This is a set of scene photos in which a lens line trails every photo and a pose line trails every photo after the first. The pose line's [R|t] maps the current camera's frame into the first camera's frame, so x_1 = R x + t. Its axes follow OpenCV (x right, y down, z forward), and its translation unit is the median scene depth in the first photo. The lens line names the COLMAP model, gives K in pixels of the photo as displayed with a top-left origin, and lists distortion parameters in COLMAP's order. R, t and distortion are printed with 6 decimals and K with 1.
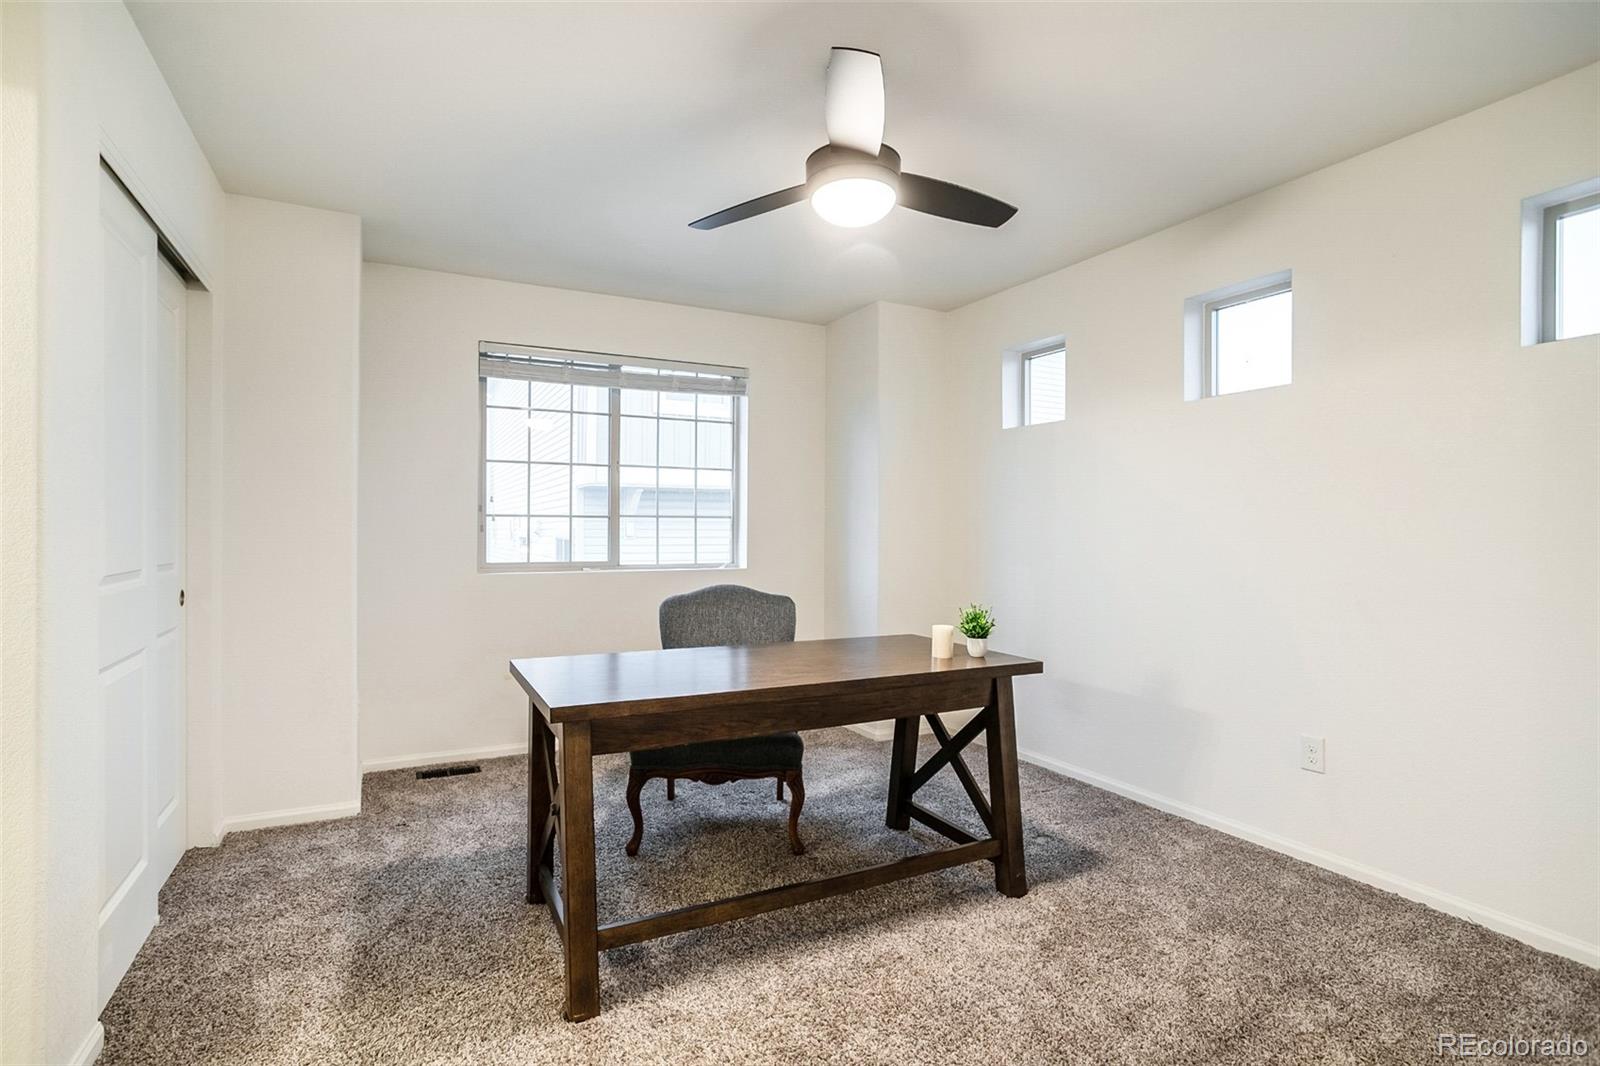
lens RADIAL K [[775.4, 0, 794.6], [0, 775.4, 526.8], [0, 0, 1]] dist [-0.032369, 0.004183]
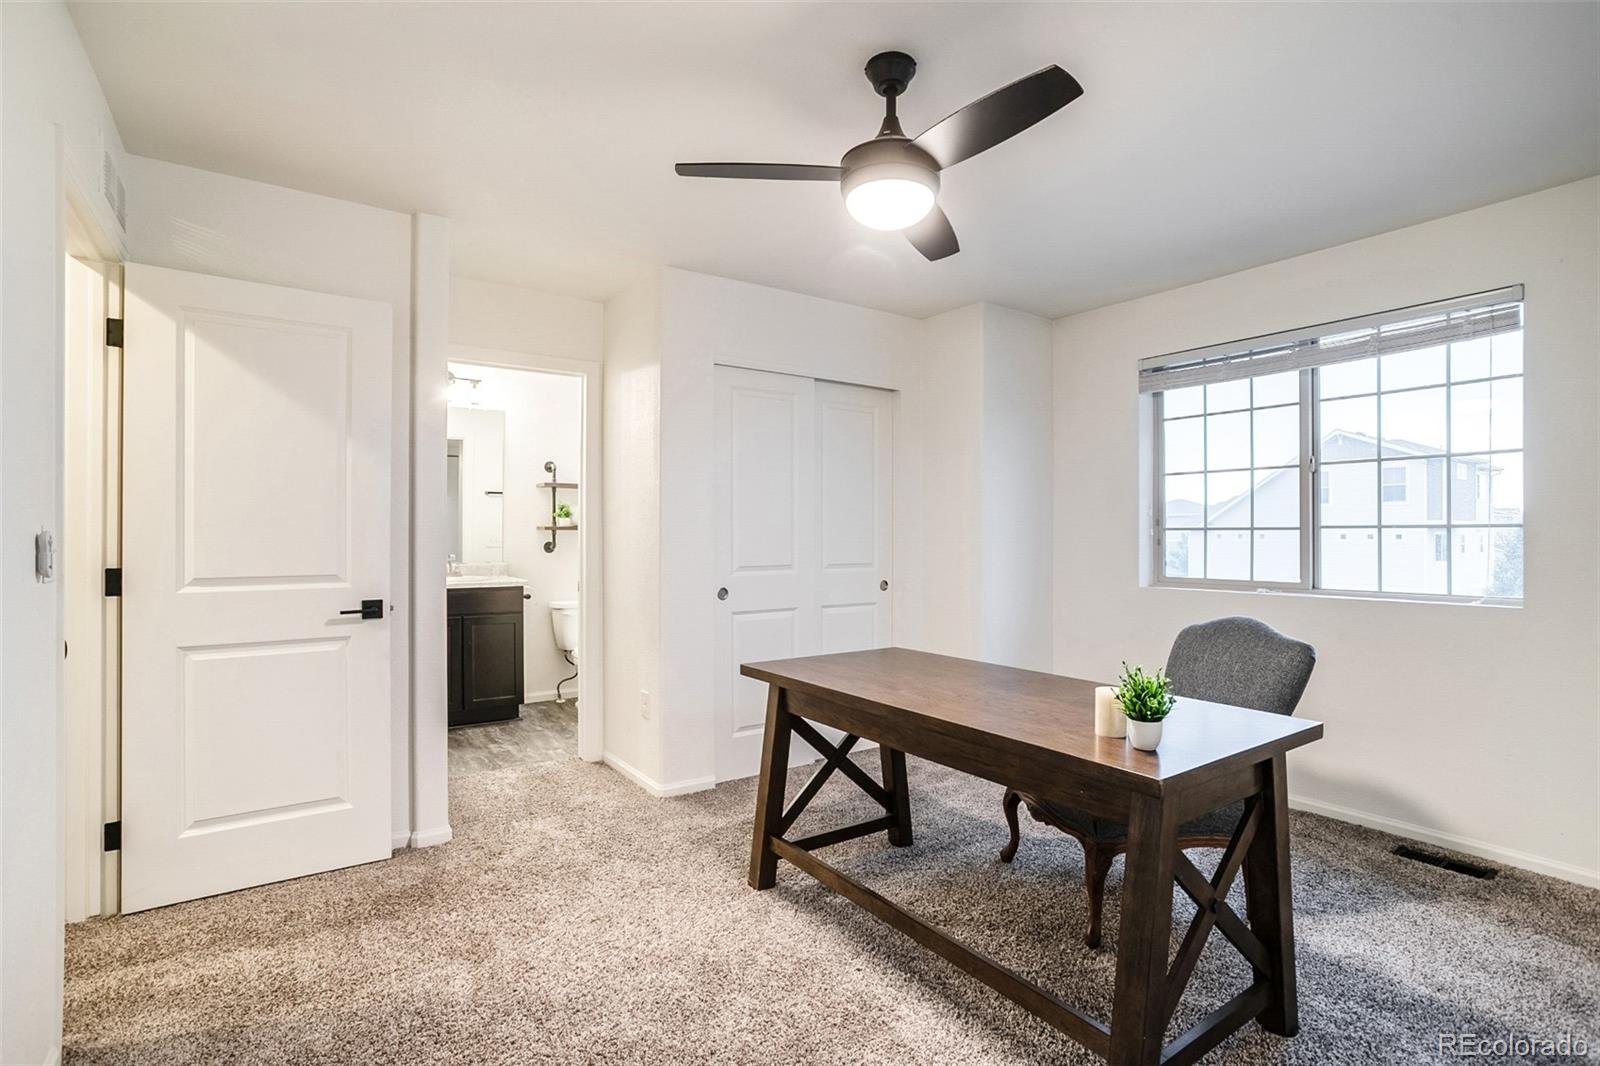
lens RADIAL K [[775.4, 0, 797.3], [0, 775.4, 538.8], [0, 0, 1]] dist [-0.032369, 0.004183]
pose [[0.128408, 0.004544, -0.991711, 0.510616], [0.011595, 0.999914, 0.006083, -0.013628], [0.991654, -0.012280, 0.128344, 0.382806]]
